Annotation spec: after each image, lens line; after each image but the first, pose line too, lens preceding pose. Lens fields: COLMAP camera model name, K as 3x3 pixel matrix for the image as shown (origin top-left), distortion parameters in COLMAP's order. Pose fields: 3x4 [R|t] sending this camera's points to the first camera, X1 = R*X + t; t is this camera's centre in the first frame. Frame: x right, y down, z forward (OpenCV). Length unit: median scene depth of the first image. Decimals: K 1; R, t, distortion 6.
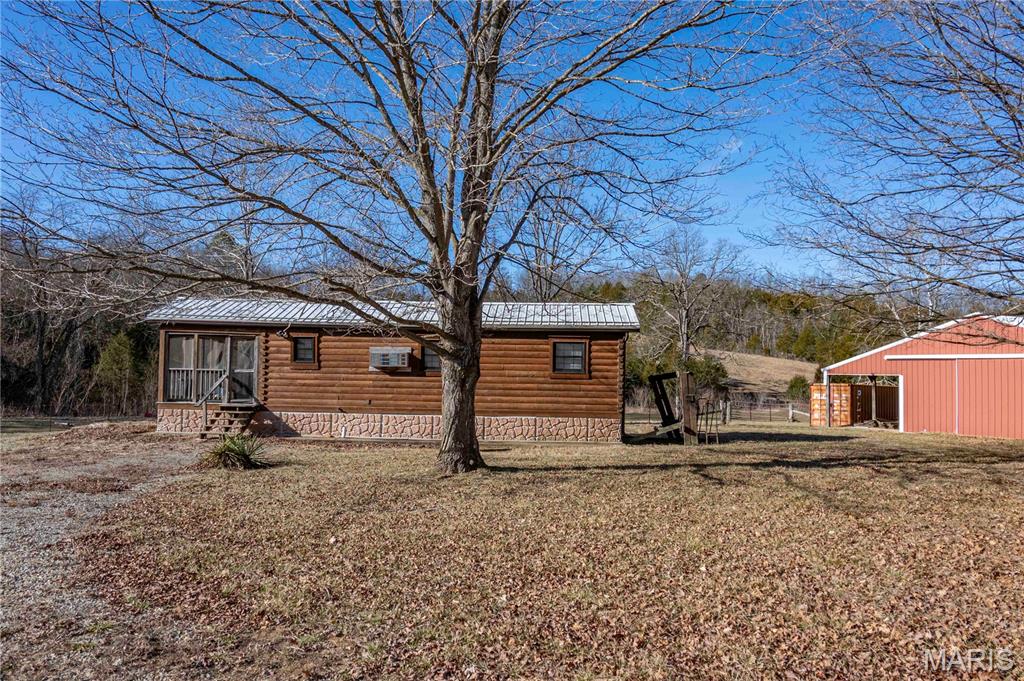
lens RADIAL K [[720.0, 0, 512.0], [0, 720.0, 344.5], [0, 0, 1]] dist [0.001359, 0.000648]
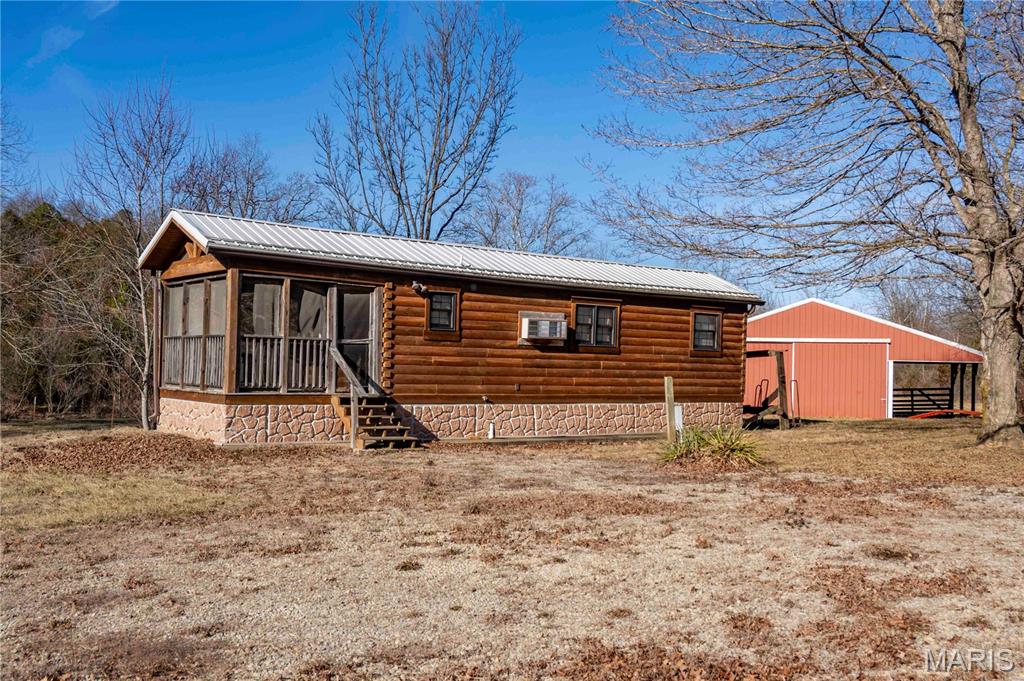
lens RADIAL K [[966.4, 0, 511.9], [0, 966.4, 339.4], [0, 0, 1]] dist [-0.007223, 0.000000]
pose [[0.765448, 0.016929, 0.643275, -0.821381], [-0.042503, 0.998801, 0.024291, 0.008737], [-0.642092, -0.045935, 0.765250, 0.268009]]
